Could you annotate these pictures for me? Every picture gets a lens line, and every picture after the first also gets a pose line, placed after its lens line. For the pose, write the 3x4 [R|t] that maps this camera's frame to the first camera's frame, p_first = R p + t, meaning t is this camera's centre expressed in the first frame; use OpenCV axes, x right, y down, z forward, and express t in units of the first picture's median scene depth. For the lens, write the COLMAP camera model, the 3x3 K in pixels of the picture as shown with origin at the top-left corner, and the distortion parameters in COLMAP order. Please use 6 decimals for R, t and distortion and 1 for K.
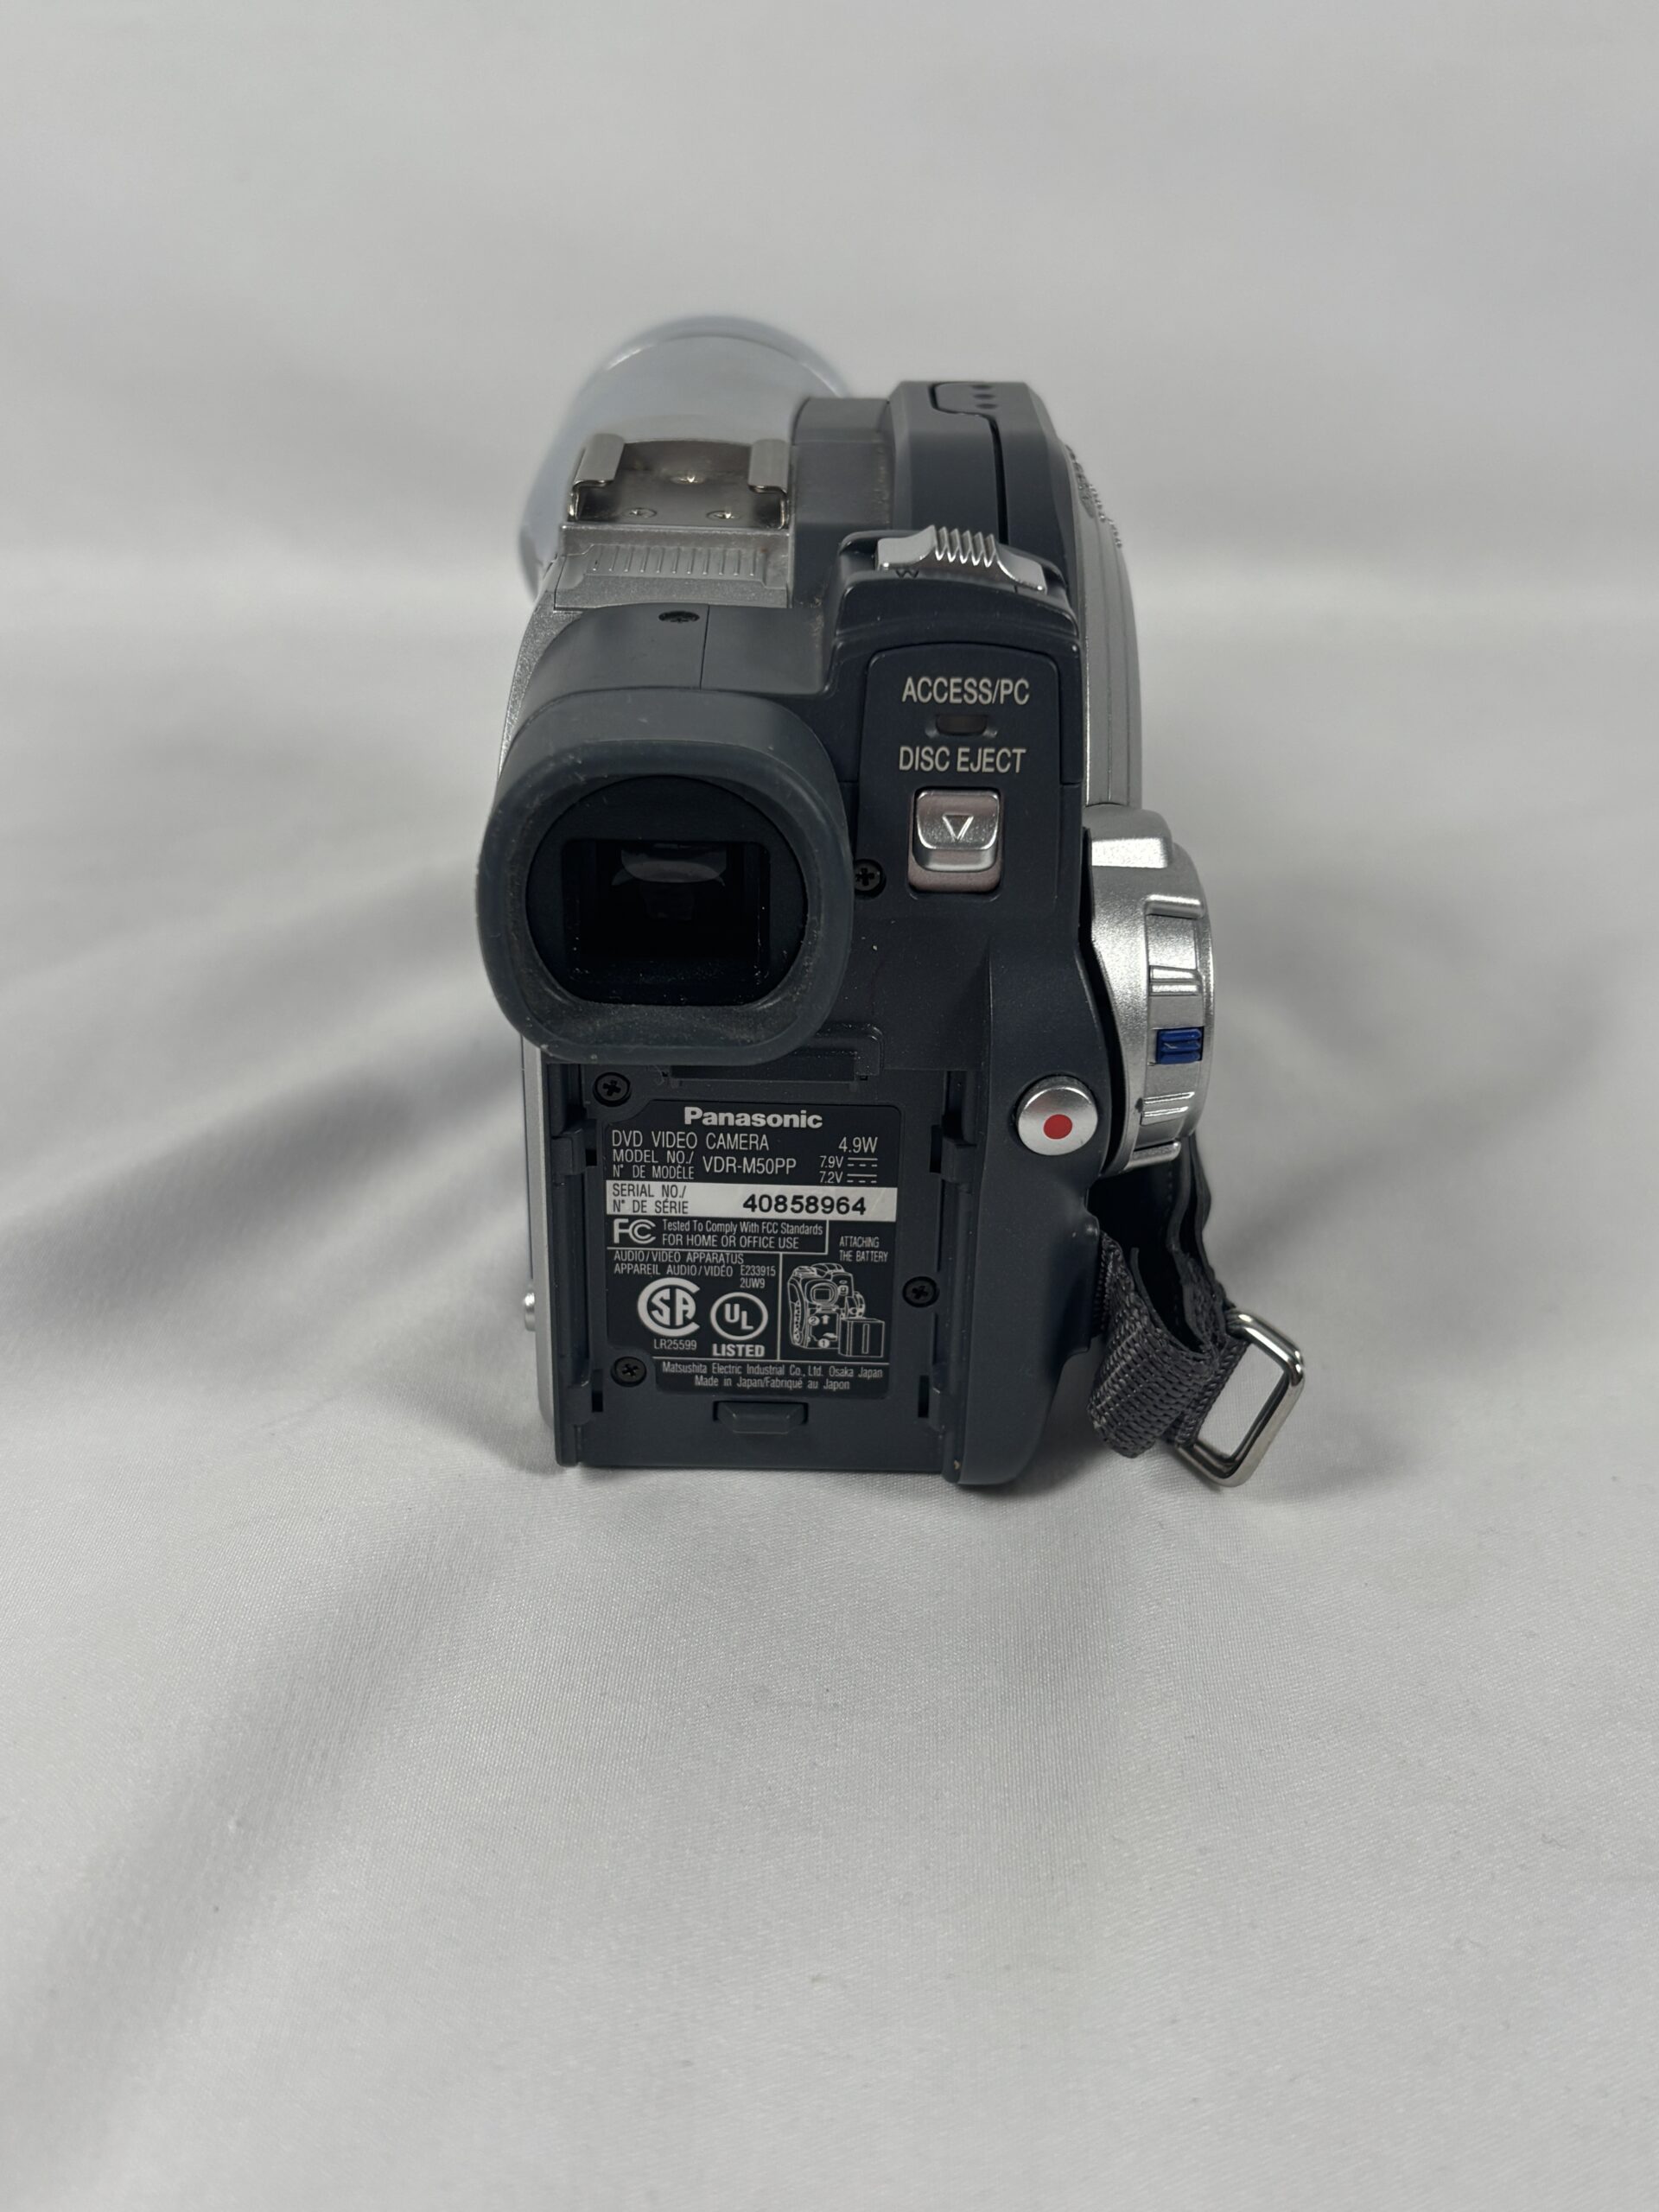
lens RADIAL K [[2317.9, 0, 809.9], [0, 2317.9, 1105.3], [0, 0, 1]] dist [0.179864, 0.000000]
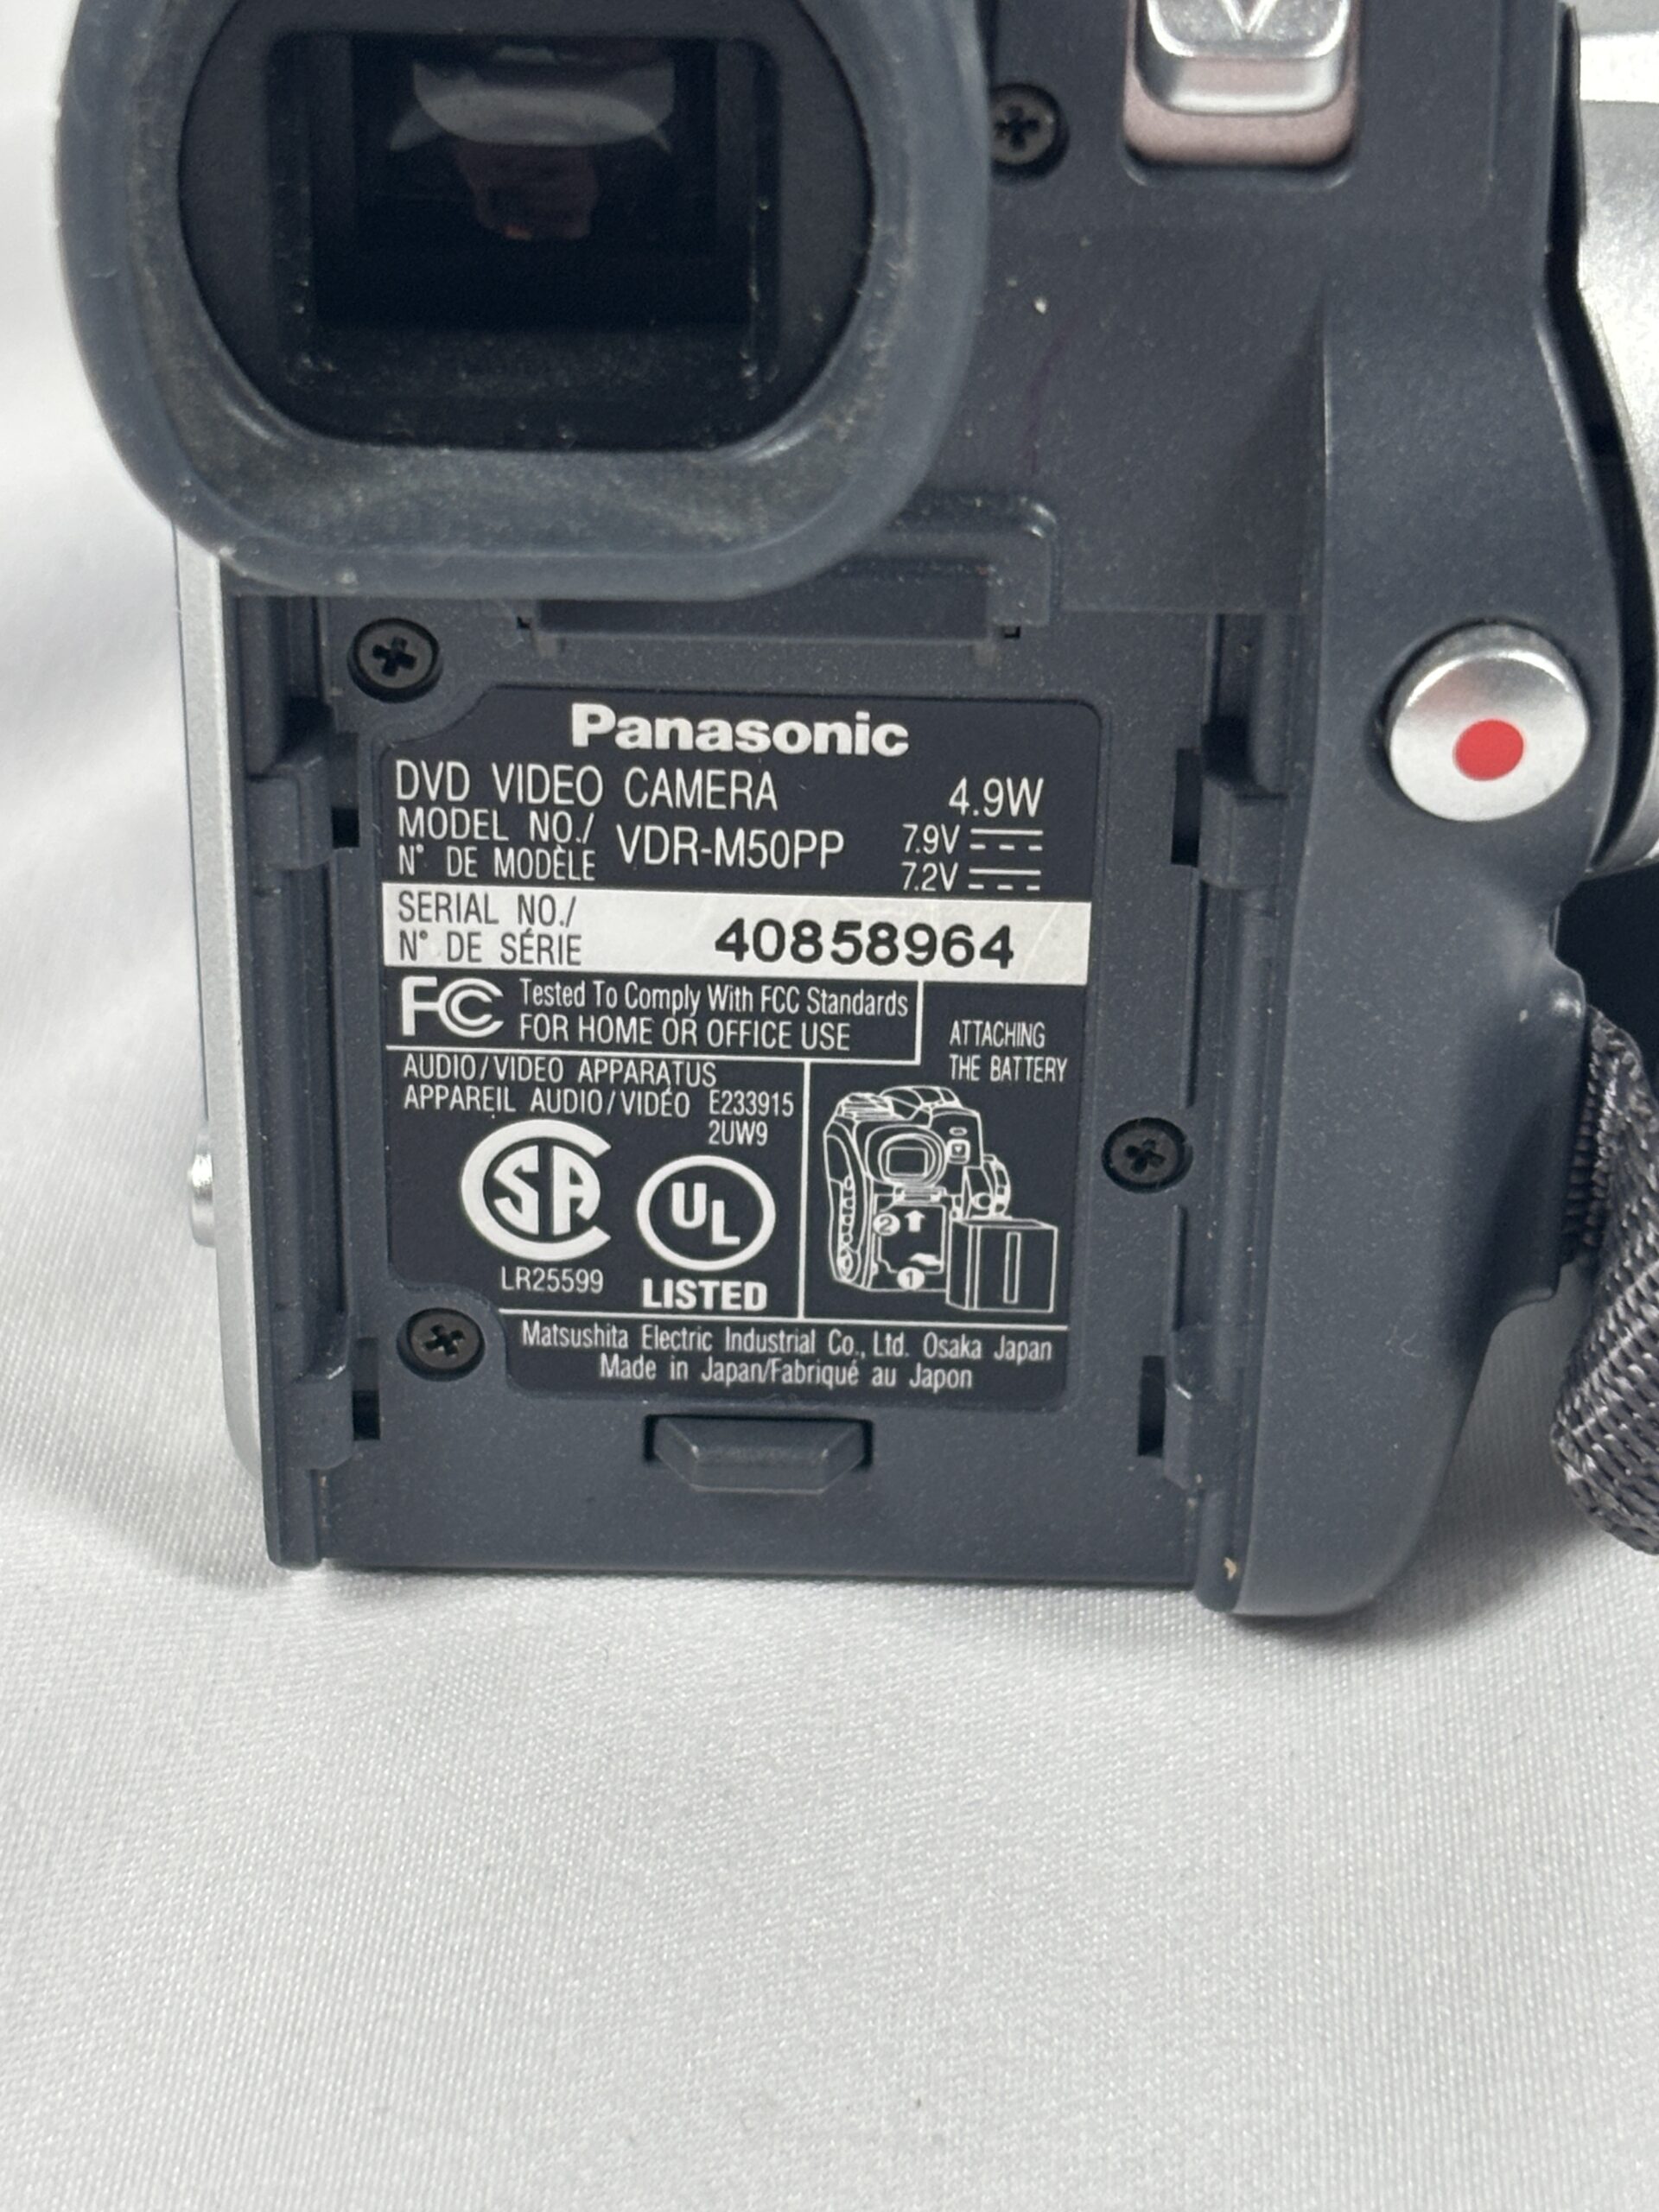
lens RADIAL K [[5304.0, 0, 829.7], [0, 5304.0, 1105.8], [0, 0, 1]] dist [-0.072349, 0.000000]
pose [[0.999966, 0.001729, -0.008016, -0.000952], [-0.001160, 0.997512, 0.070489, 0.005488], [0.008117, -0.070477, 0.997480, 0.062573]]
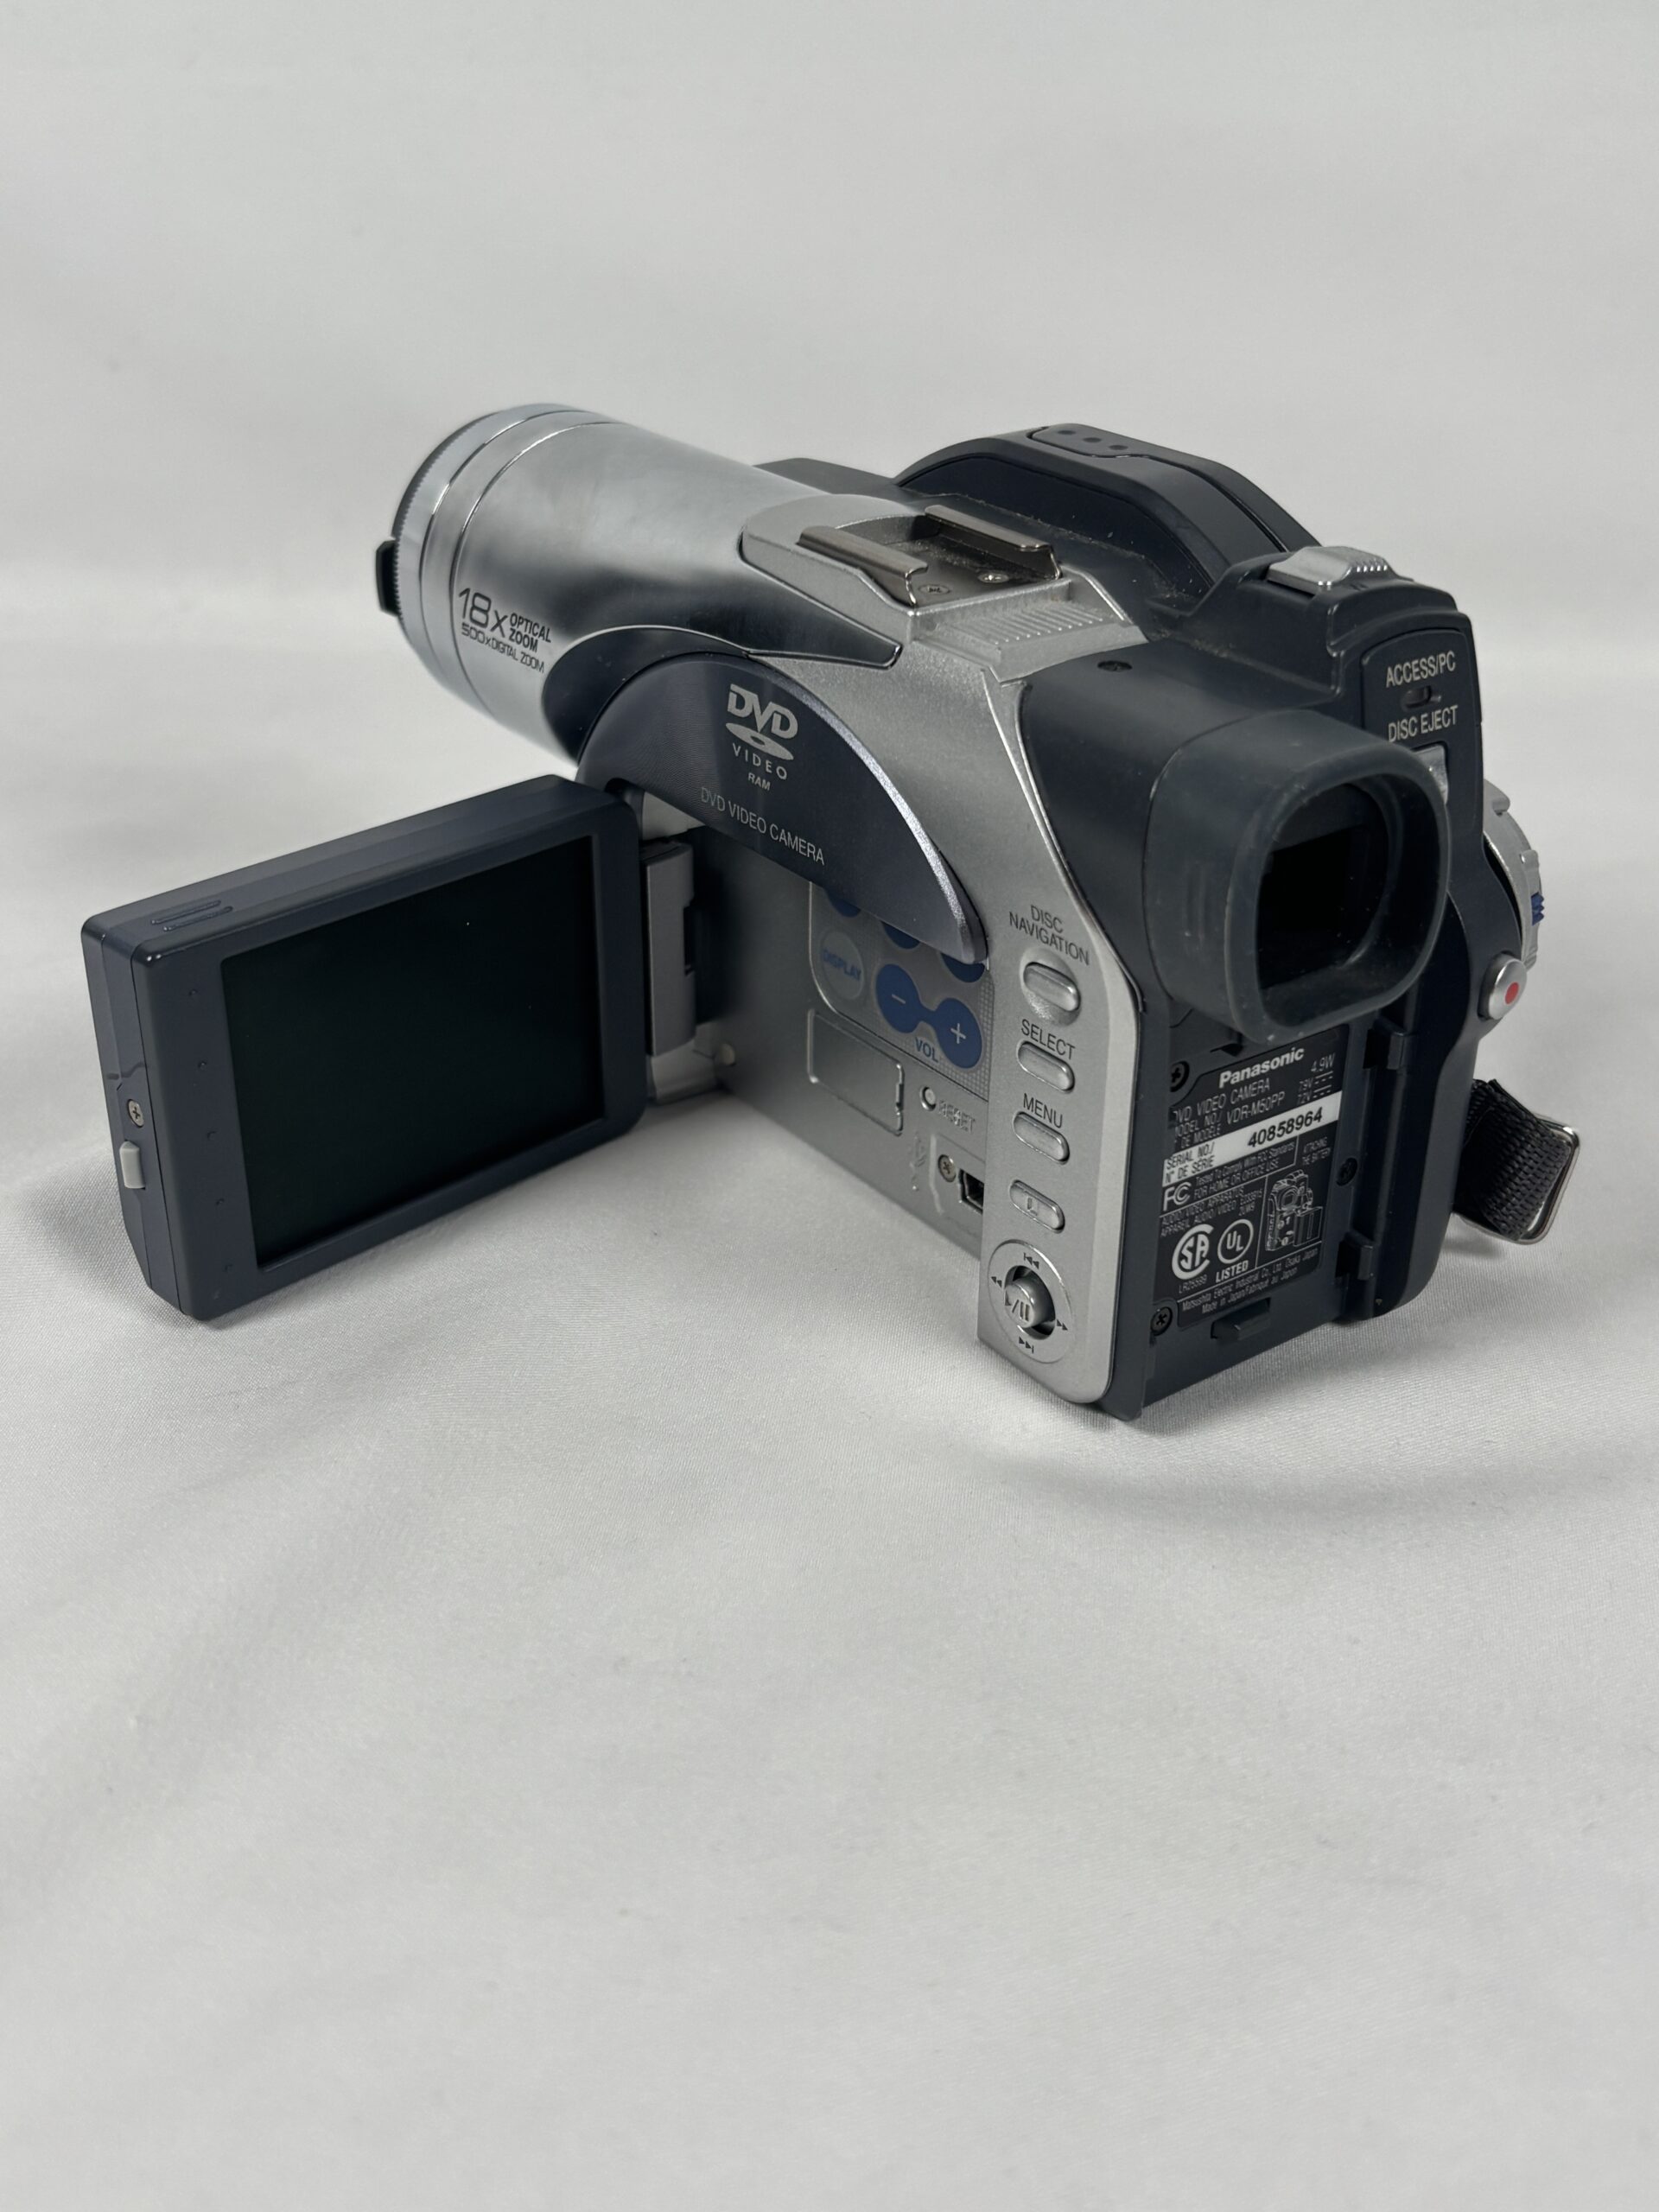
lens RADIAL K [[2317.9, 0, 838.7], [0, 2317.9, 1100.7], [0, 0, 1]] dist [0.179864, 0.000000]
pose [[0.787076, -0.288695, 0.545130, -0.846473], [0.280247, 0.954608, 0.100921, -0.158086], [-0.549521, 0.073338, 0.832255, 0.137491]]
